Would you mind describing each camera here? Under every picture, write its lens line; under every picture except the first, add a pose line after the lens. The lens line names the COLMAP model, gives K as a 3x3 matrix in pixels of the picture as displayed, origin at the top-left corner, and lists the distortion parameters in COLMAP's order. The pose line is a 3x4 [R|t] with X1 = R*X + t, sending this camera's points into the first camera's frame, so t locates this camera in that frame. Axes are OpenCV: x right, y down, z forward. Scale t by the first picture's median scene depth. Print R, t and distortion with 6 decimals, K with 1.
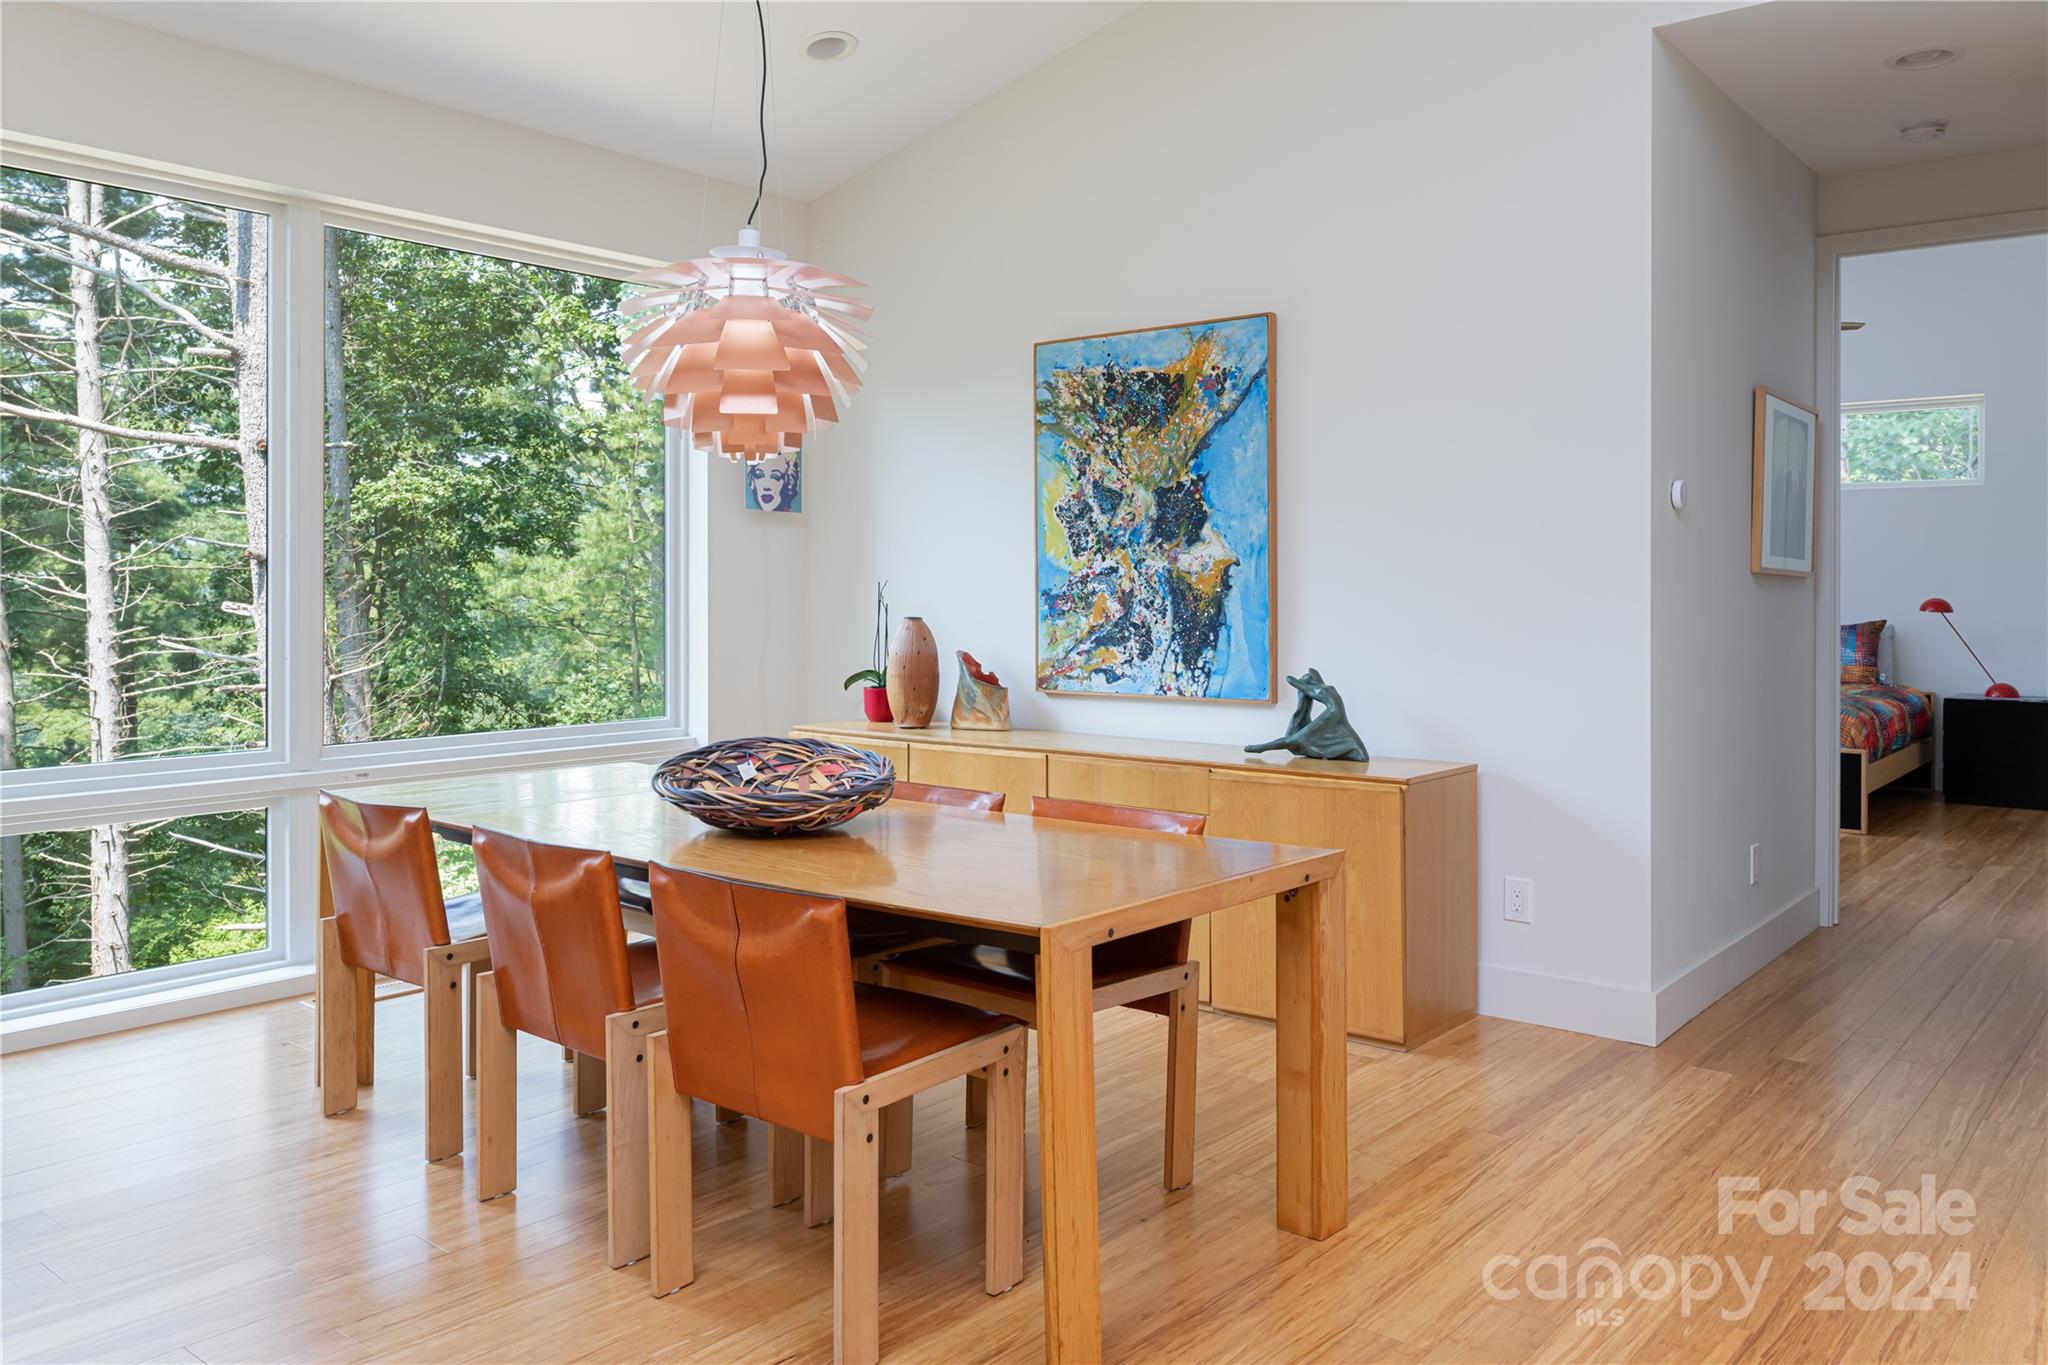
lens RADIAL K [[1580.2, 0, 1015.7], [0, 1580.2, 659.3], [0, 0, 1]] dist [-0.045365, -0.000767]
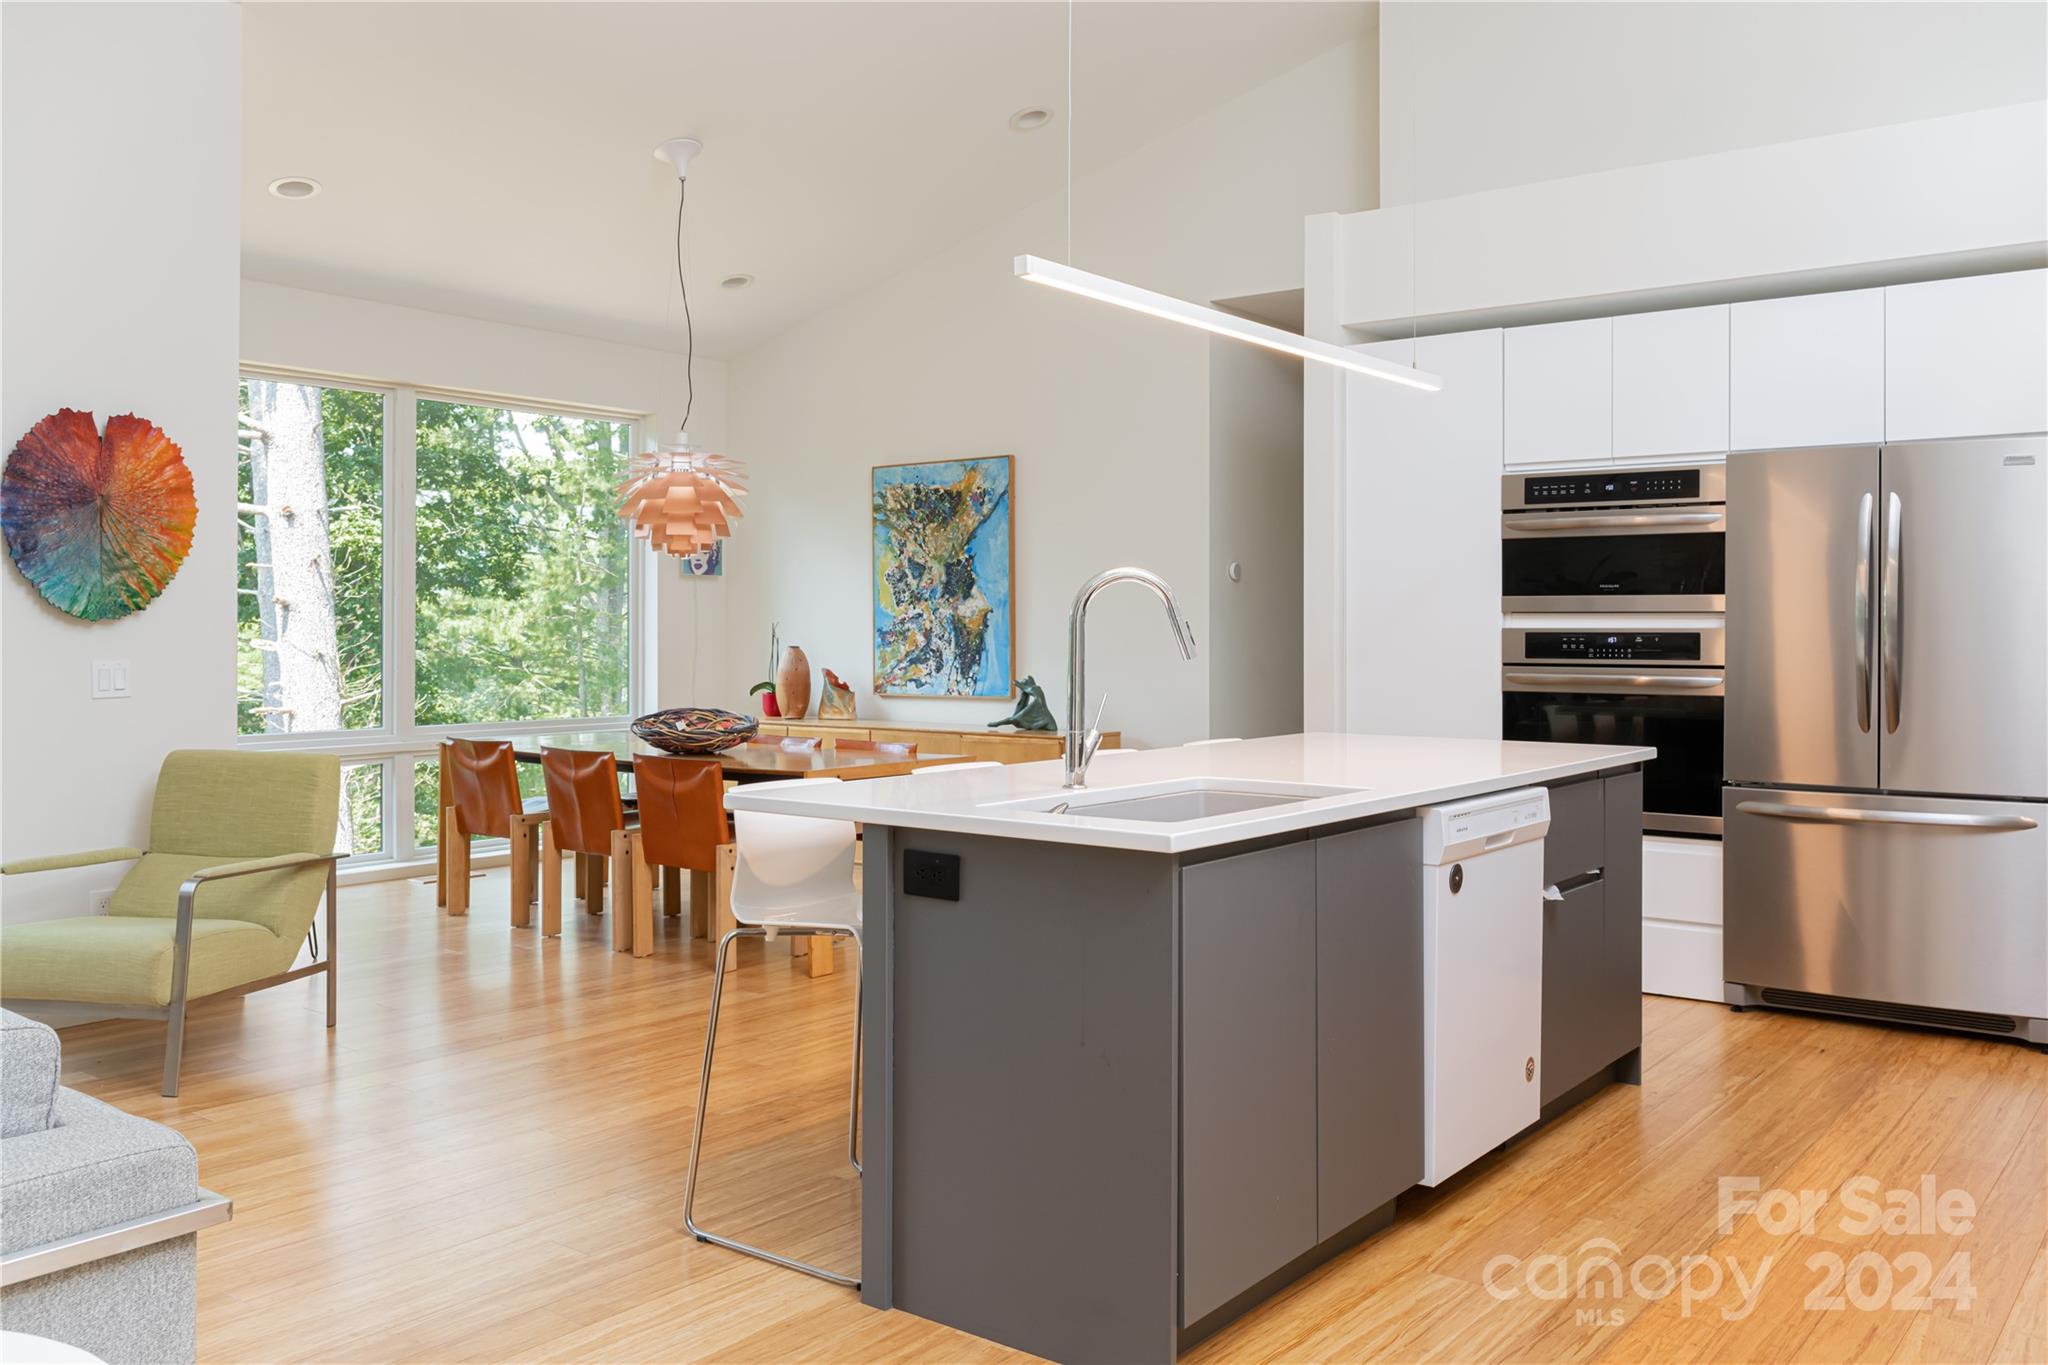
lens RADIAL K [[1664.1, 0, 1024.0], [0, 1664.1, 682.5], [0, 0, 1]] dist [-0.059623, -0.002389]
pose [[0.999606, -0.000991, 0.028040, 0.119556], [0.001352, 0.999917, -0.012843, 0.031140], [-0.028025, 0.012875, 0.999524, -0.644432]]
